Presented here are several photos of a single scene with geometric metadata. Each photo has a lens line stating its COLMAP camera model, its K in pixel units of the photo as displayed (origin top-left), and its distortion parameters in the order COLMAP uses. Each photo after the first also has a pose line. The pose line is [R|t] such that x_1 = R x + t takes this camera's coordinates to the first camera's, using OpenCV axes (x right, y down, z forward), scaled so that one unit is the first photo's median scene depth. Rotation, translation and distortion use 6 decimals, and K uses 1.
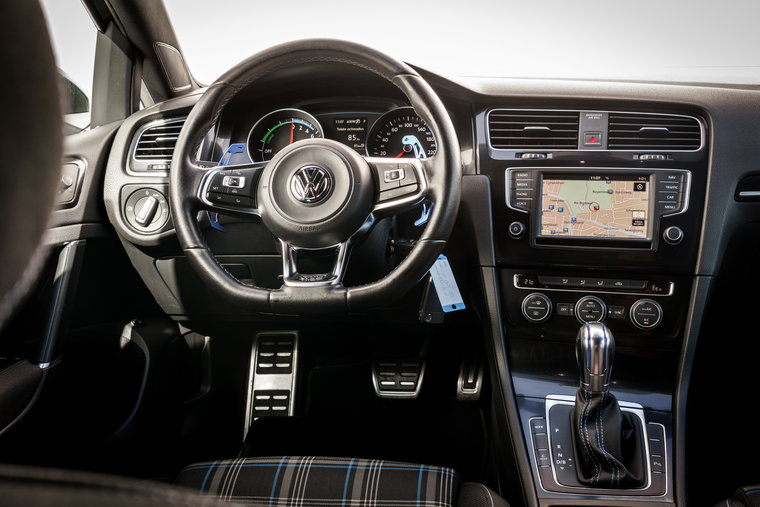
lens RADIAL K [[812.6, 0, 380.0], [0, 812.6, 253.5], [0, 0, 1]] dist [0.008107, 0.009964]
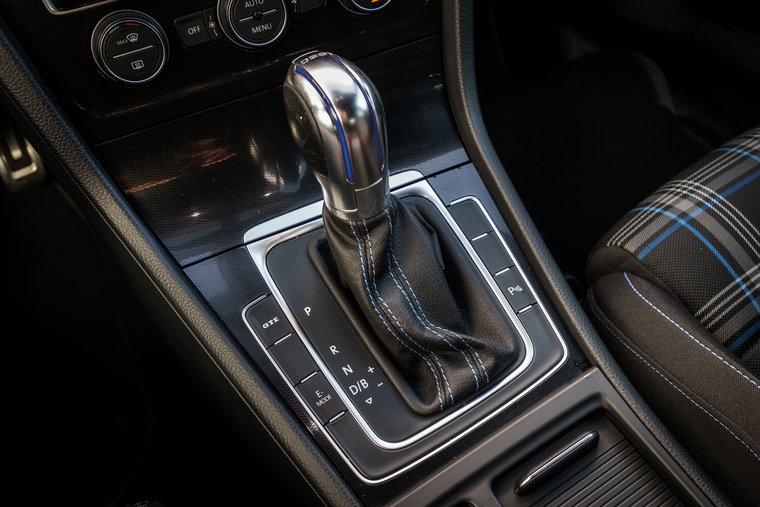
lens RADIAL K [[673.1, 0, 380.0], [0, 673.1, 253.5], [0, 0, 1]] dist [0.006225, 0.007891]
pose [[0.755238, -0.500703, 0.422981, 0.104977], [0.213648, 0.798137, 0.563322, -0.014100], [-0.619653, -0.335073, 0.709758, 0.723276]]
